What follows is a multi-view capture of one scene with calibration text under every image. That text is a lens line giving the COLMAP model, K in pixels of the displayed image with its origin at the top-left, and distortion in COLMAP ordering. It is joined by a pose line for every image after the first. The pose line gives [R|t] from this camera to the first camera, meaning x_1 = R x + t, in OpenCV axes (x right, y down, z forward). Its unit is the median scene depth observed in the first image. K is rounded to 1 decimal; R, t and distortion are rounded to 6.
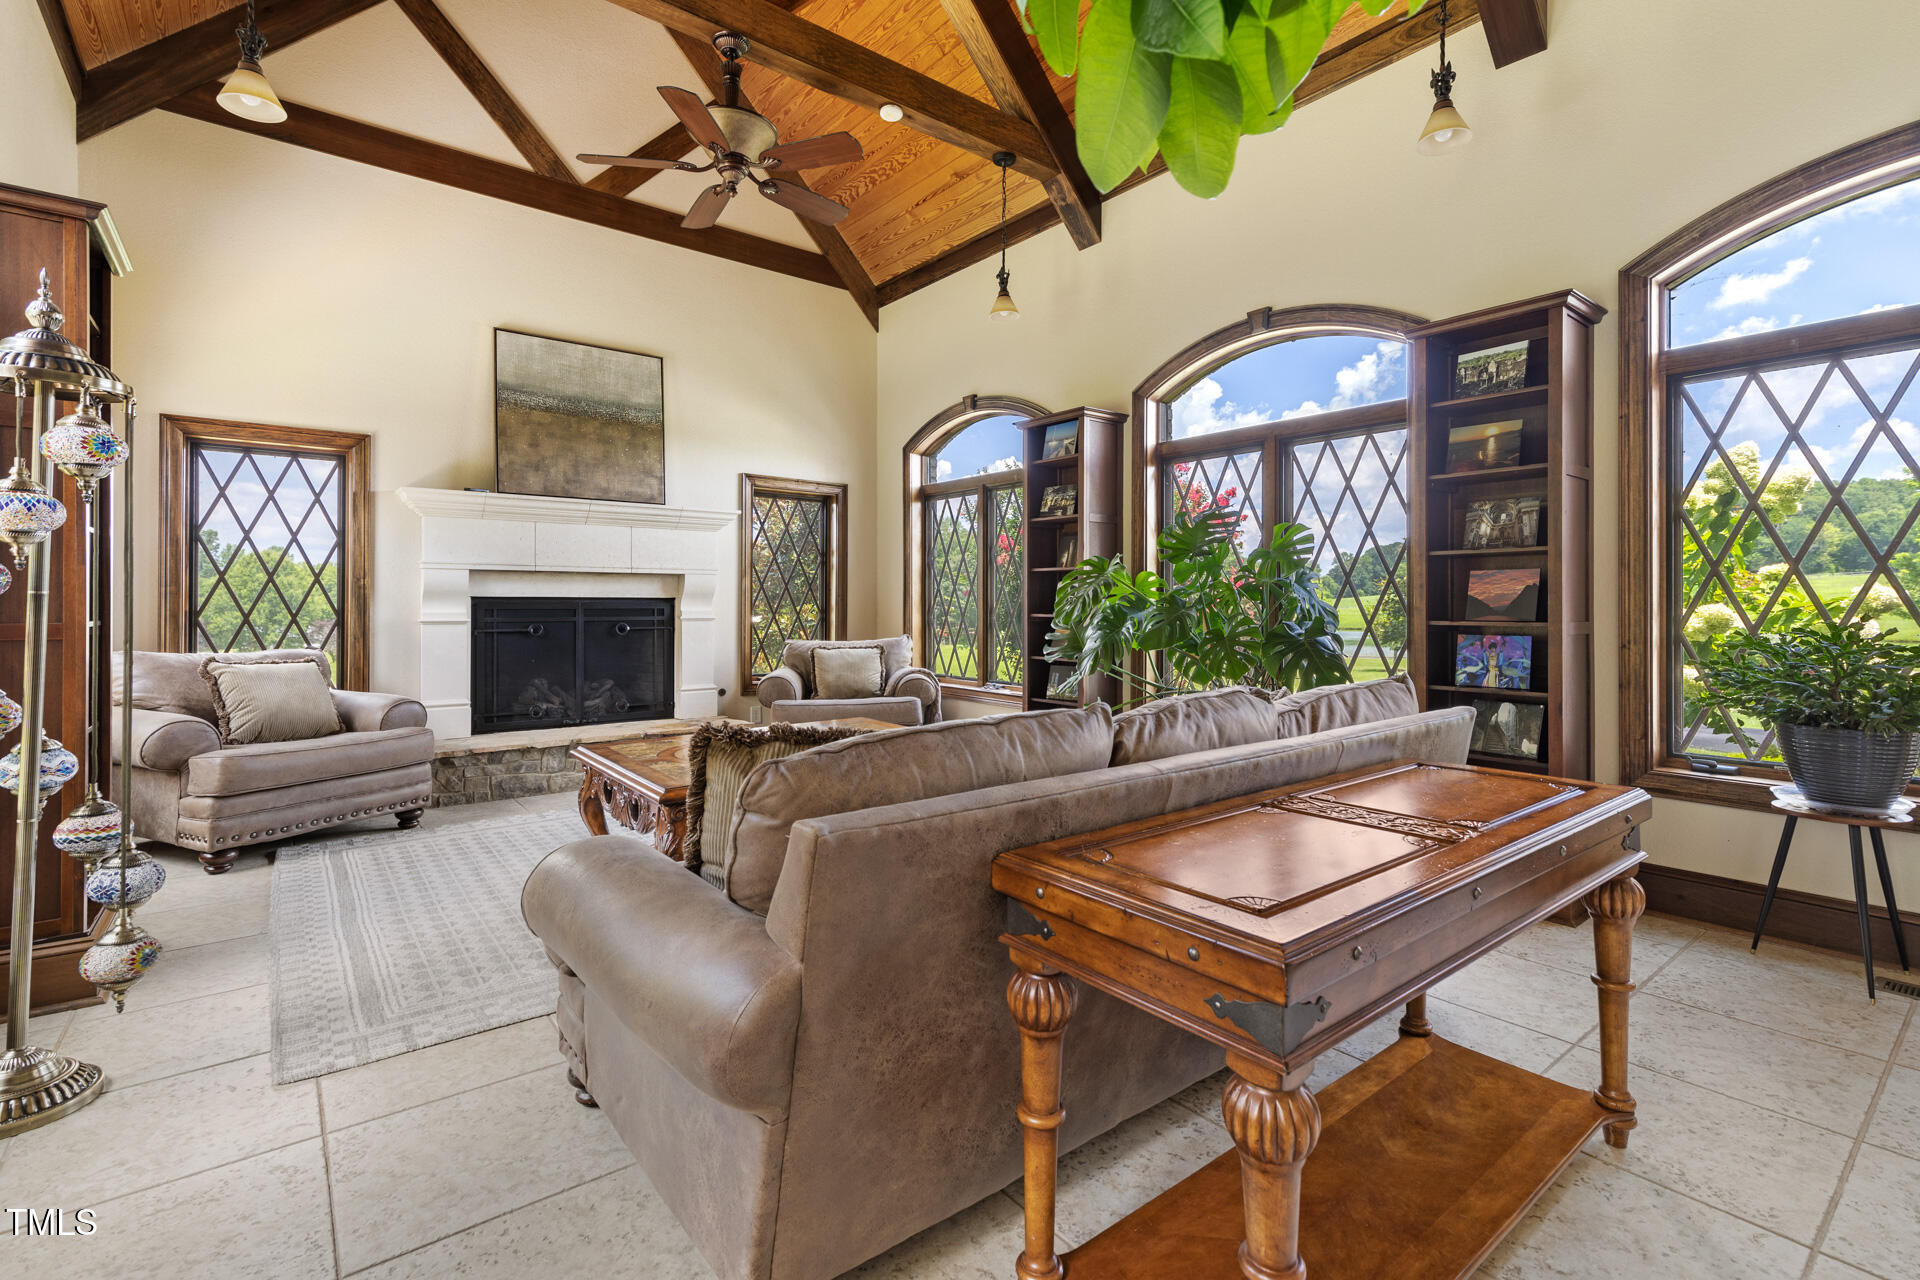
lens RADIAL K [[877.6, 0, 968.6], [0, 877.6, 601.8], [0, 0, 1]] dist [-0.000023, -0.001329]
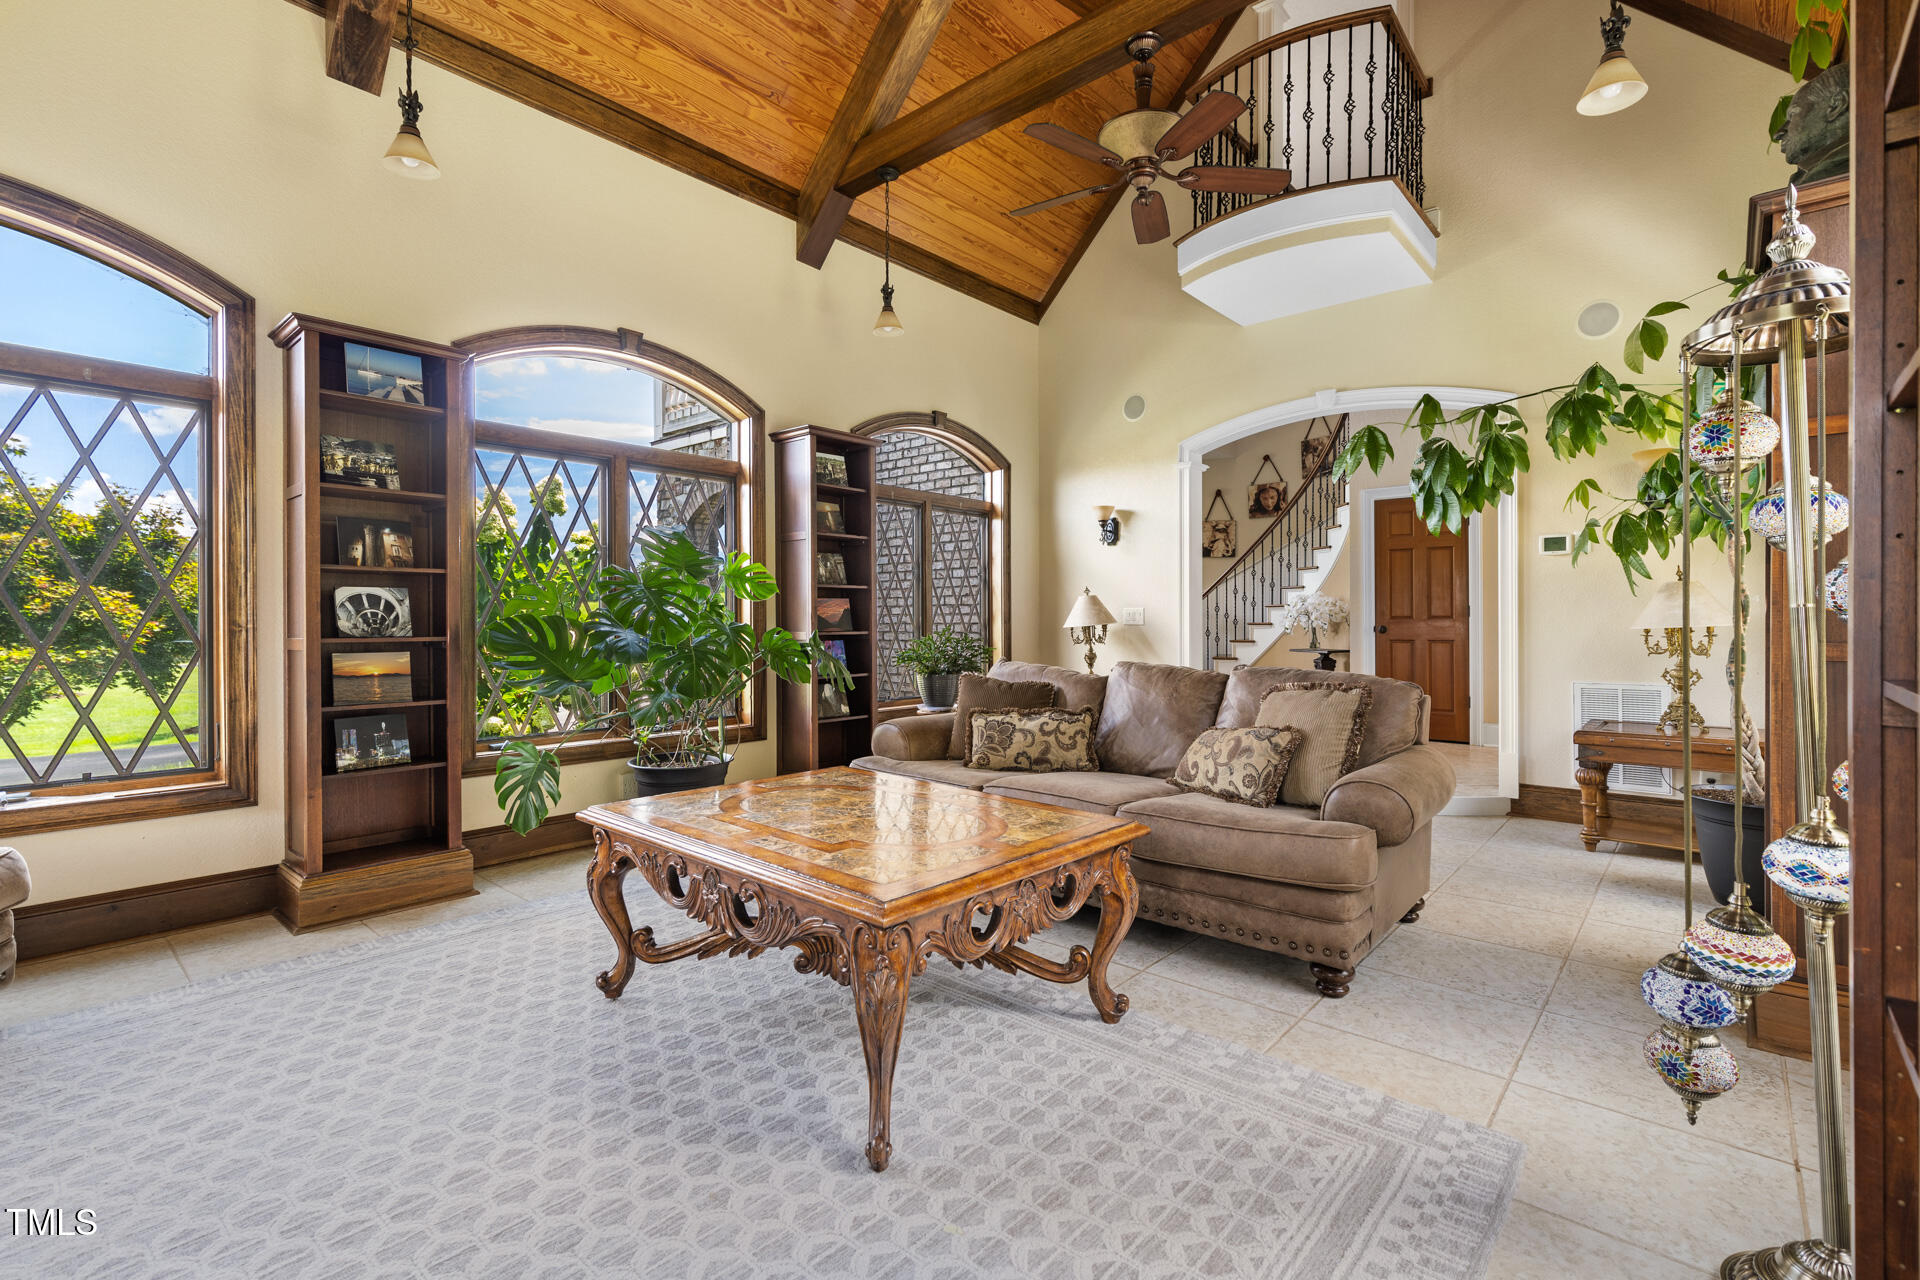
lens RADIAL K [[877.6, 0, 958.6], [0, 877.6, 624.3], [0, 0, 1]] dist [-0.000023, -0.001329]
pose [[-0.181793, -0.004820, 0.983325, -1.318704], [0.000250, 0.999988, 0.004948, 0.002440], [-0.983337, 0.001146, -0.181789, 1.460062]]
